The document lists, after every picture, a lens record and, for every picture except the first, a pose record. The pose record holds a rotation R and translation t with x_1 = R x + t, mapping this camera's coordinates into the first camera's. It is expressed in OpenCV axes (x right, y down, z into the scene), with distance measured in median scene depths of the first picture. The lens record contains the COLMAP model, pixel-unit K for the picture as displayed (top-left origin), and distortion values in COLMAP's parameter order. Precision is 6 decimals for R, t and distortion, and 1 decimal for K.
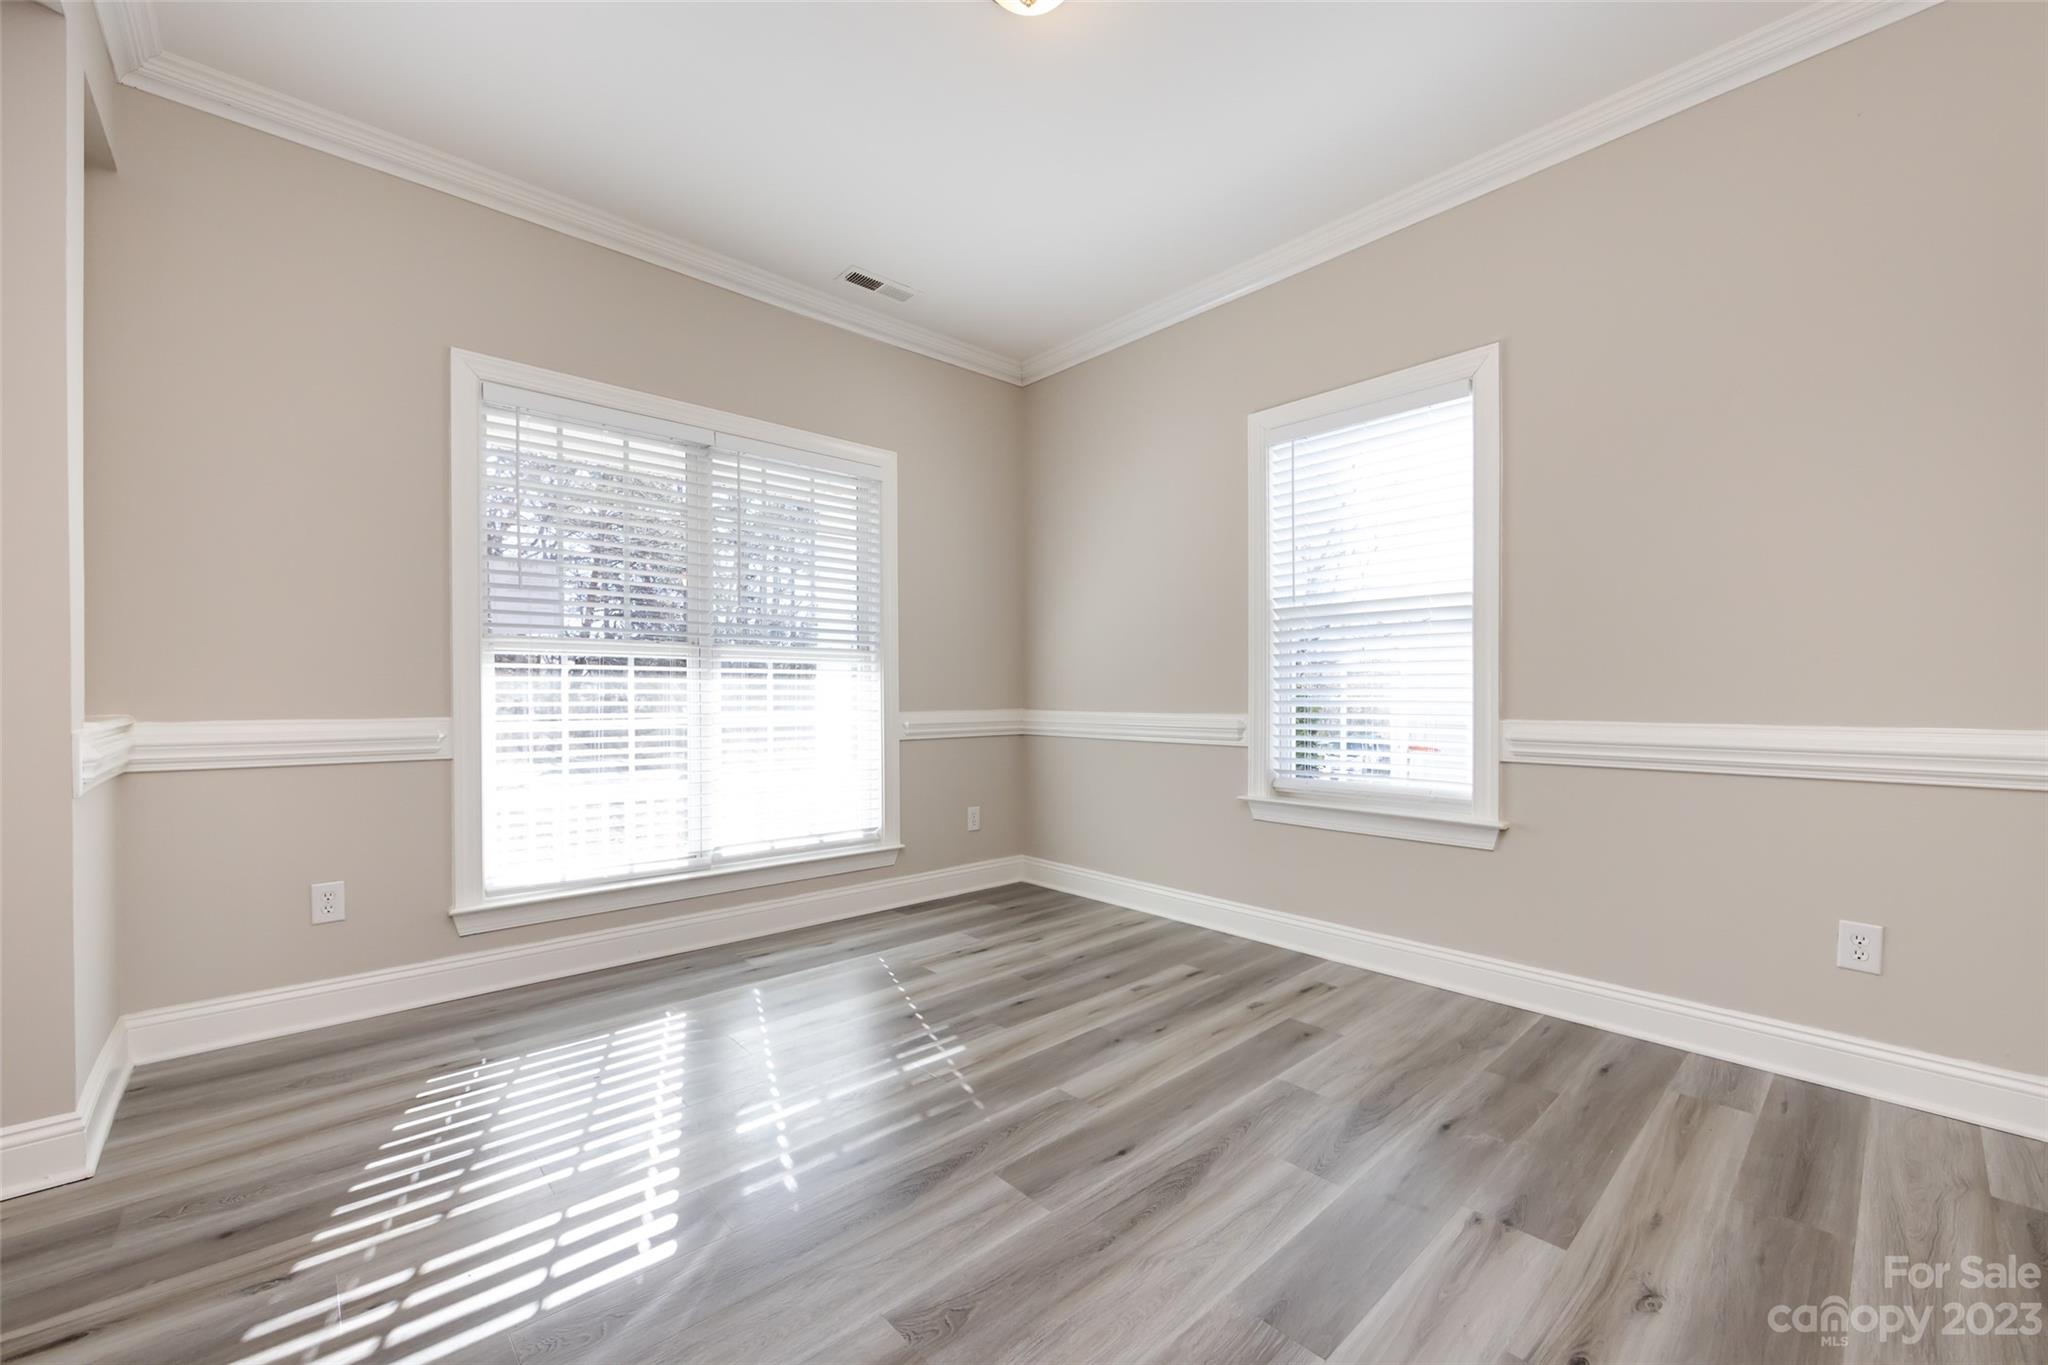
lens RADIAL K [[815.1, 0, 1027.6], [0, 815.1, 702.2], [0, 0, 1]] dist [-0.000117, -0.000199]
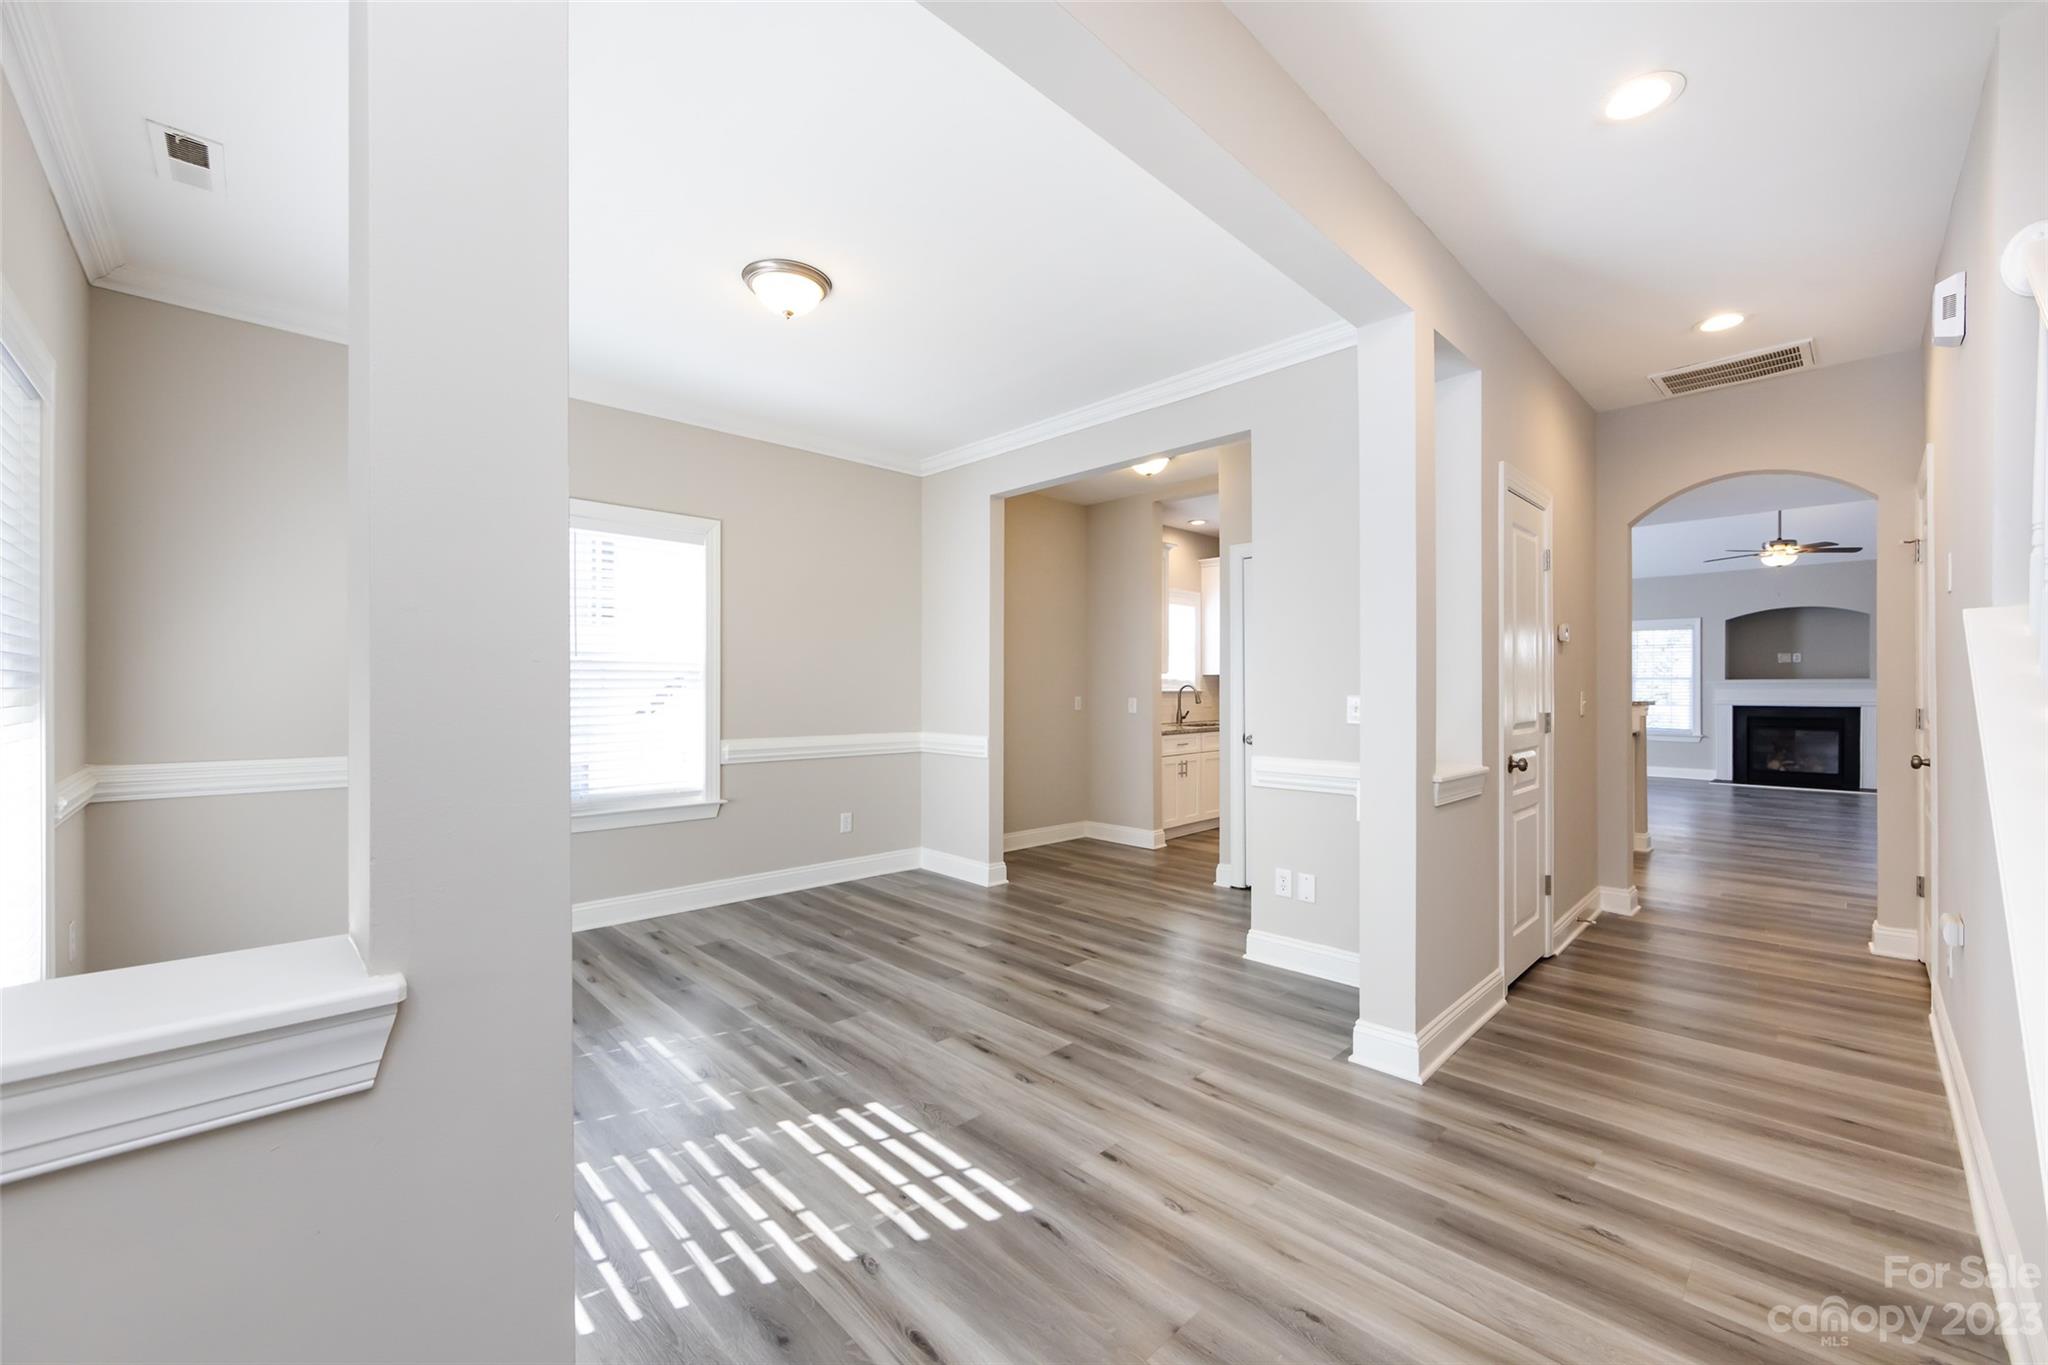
lens RADIAL K [[804.6, 0, 1016.7], [0, 804.6, 688.5], [0, 0, 1]] dist [-0.002866, -0.000082]
pose [[-0.029333, 0.001945, 0.999568, -1.103960], [0.005023, 0.999986, -0.001798, -0.079975], [-0.999557, 0.004968, -0.029342, 0.410059]]
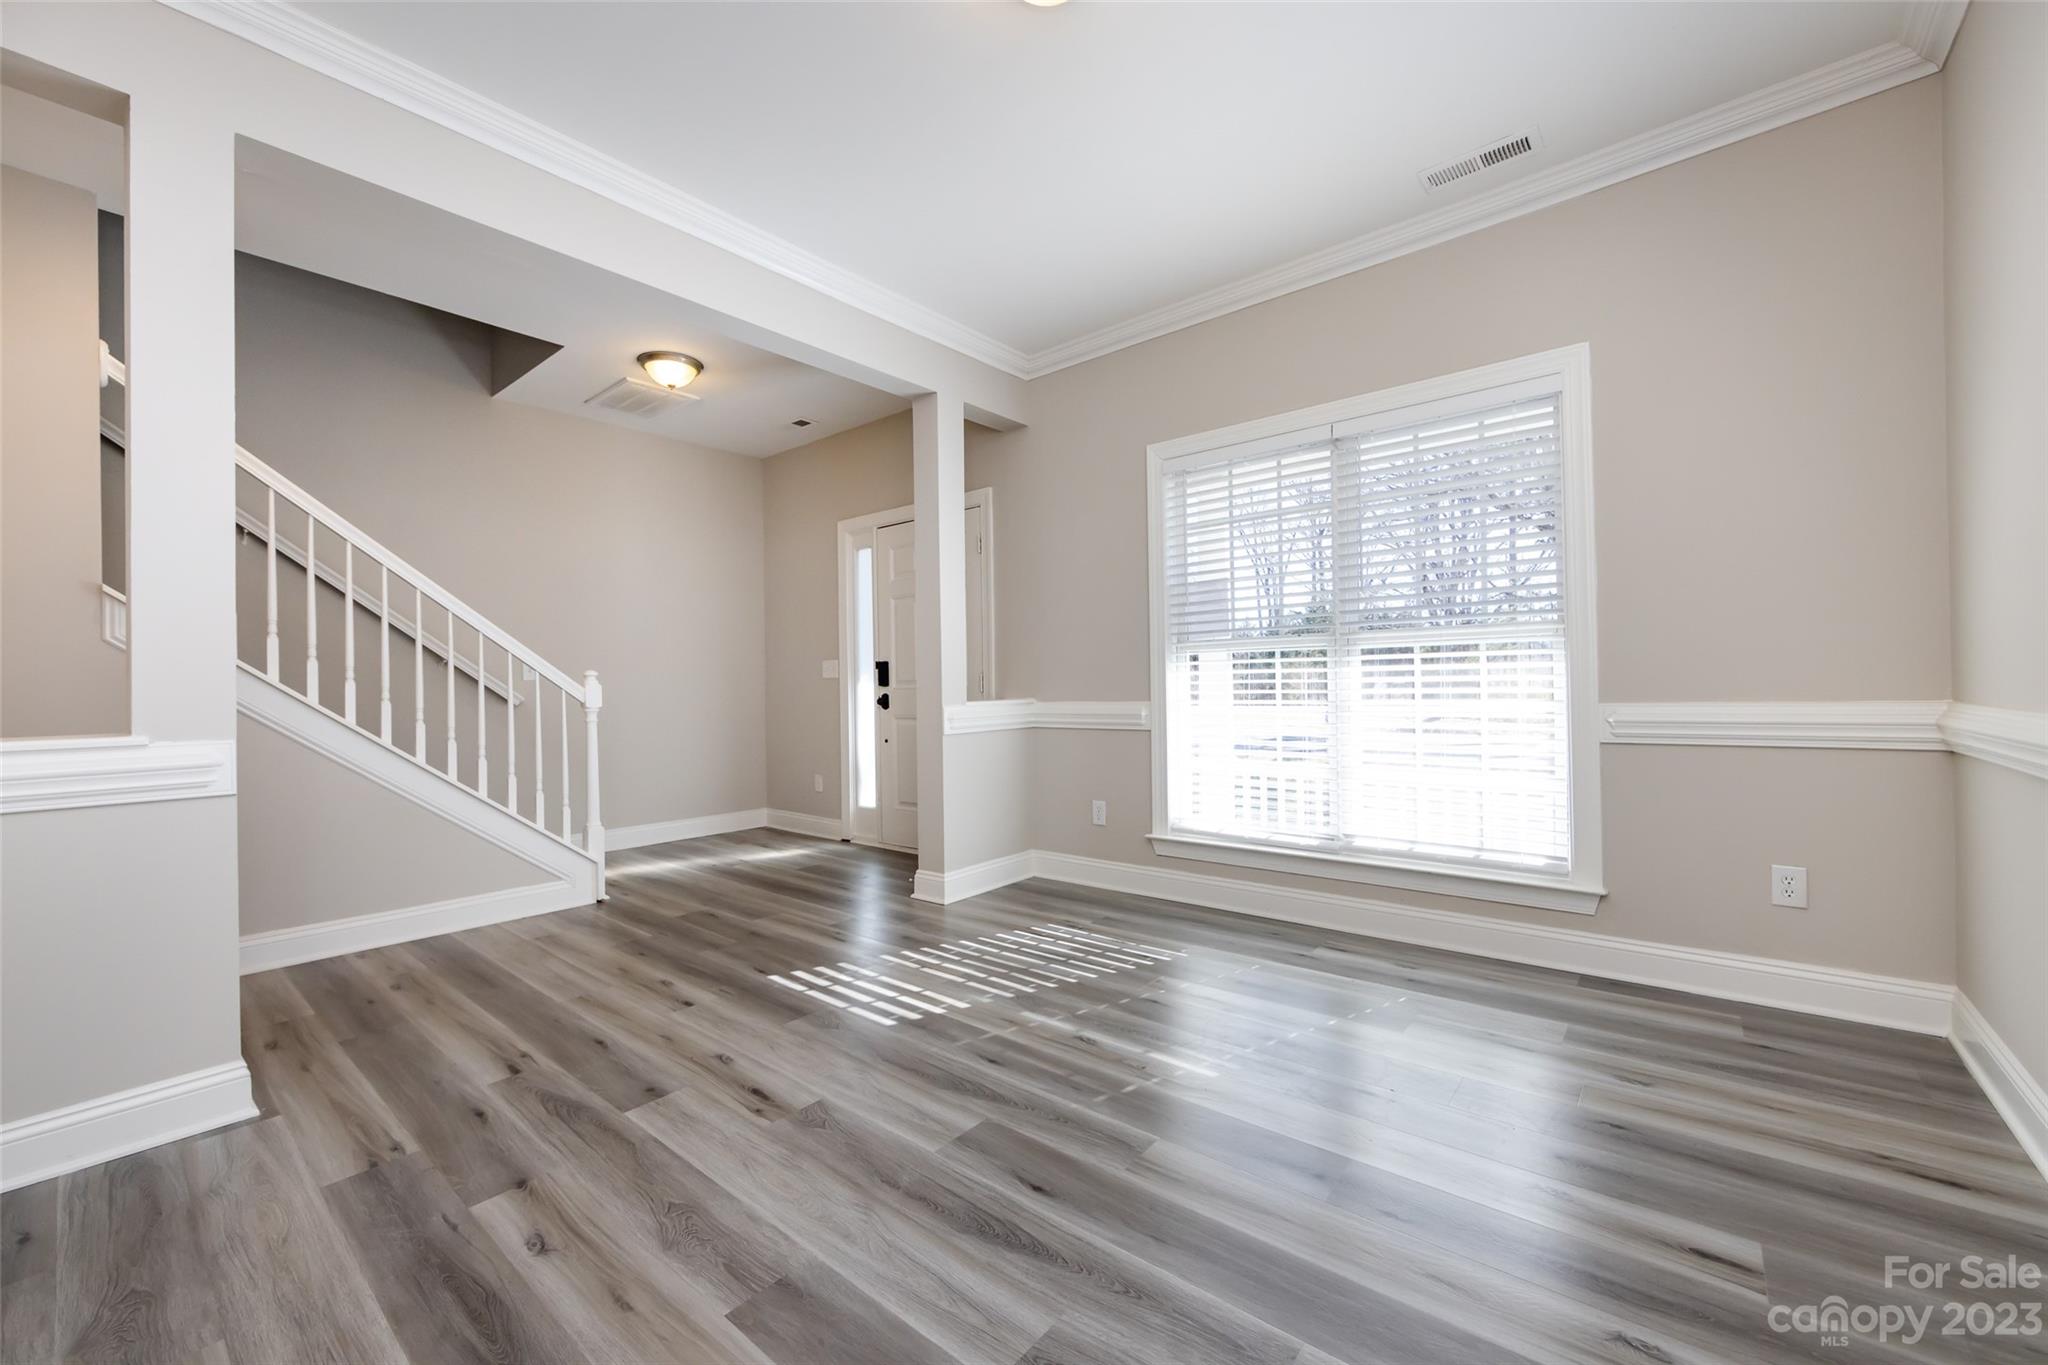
lens RADIAL K [[804.6, 0, 1016.7], [0, 804.6, 688.5], [0, 0, 1]] dist [-0.002866, -0.000082]
pose [[0.128046, -0.001938, -0.991766, 0.664005], [0.007909, 0.999968, -0.000933, -0.005392], [0.991737, -0.007725, 0.128057, 0.569240]]
